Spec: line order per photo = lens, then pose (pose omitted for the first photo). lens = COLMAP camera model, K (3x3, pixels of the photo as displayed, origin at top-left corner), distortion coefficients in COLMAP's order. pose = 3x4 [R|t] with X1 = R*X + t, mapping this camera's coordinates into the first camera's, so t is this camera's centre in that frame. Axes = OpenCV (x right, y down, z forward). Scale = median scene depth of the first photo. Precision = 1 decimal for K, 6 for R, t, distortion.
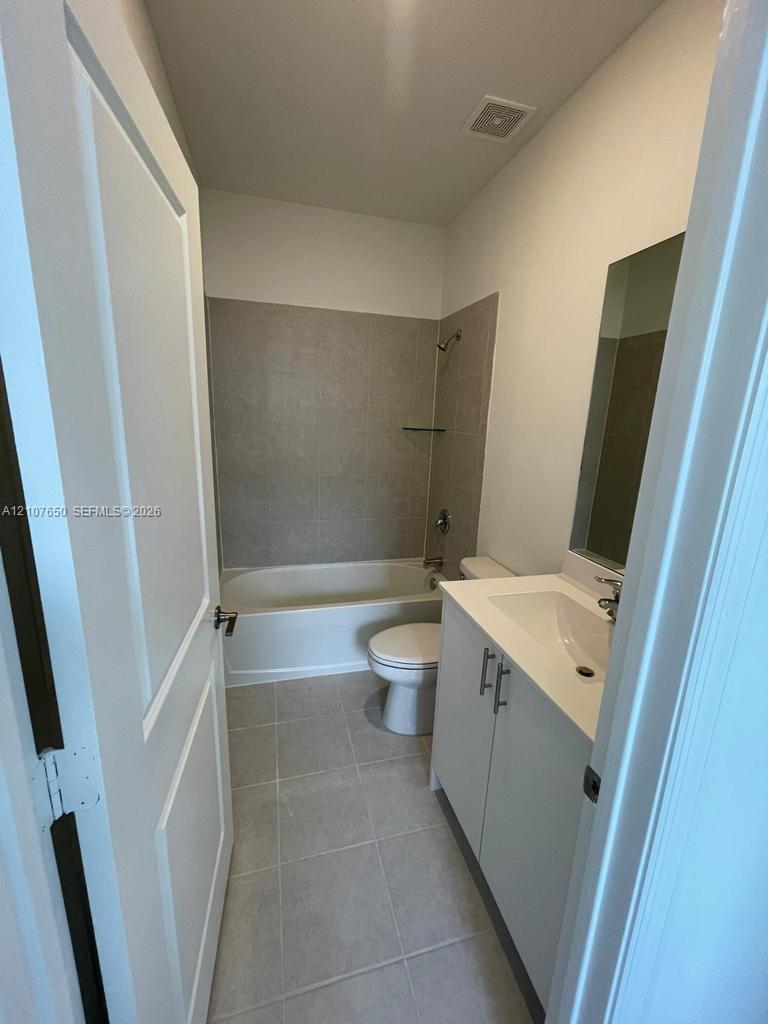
lens RADIAL K [[416.8, 0, 384.0], [0, 416.8, 512.0], [0, 0, 1]] dist [0.000823, -0.000062]
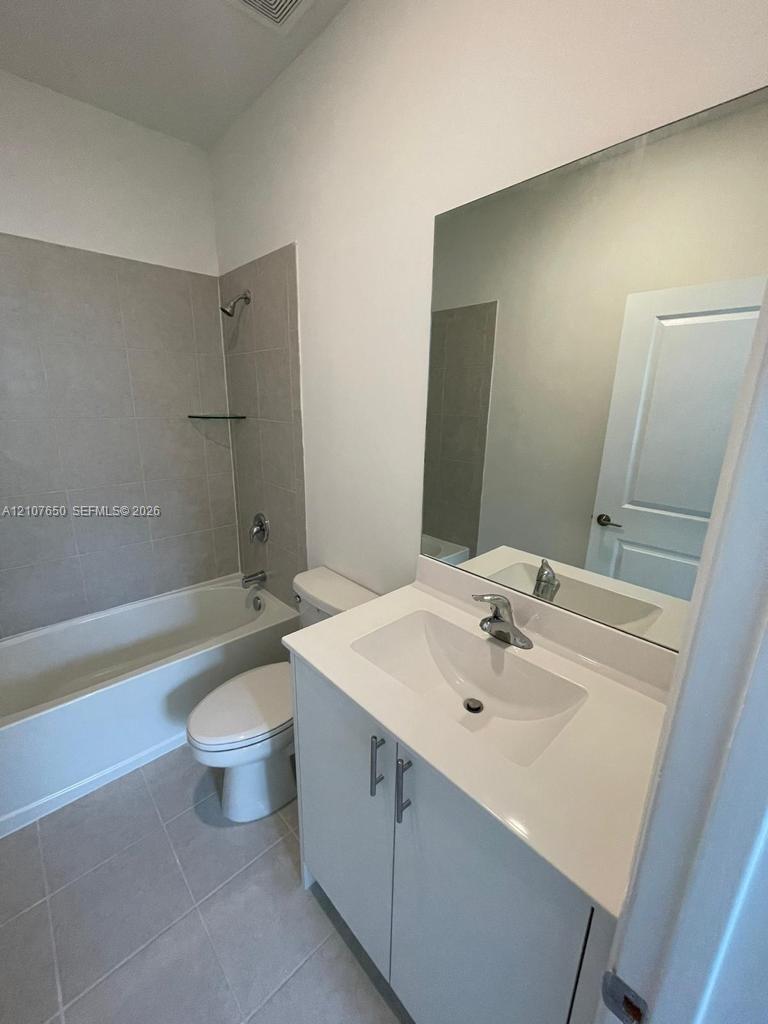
lens RADIAL K [[416.5, 0, 384.0], [0, 416.5, 512.0], [0, 0, 1]] dist [-0.000538, -0.000502]
pose [[0.885327, -0.143747, 0.442192, -0.000054], [0.120755, 0.989463, 0.079884, -0.057889], [-0.449015, -0.017327, 0.893356, 0.190306]]
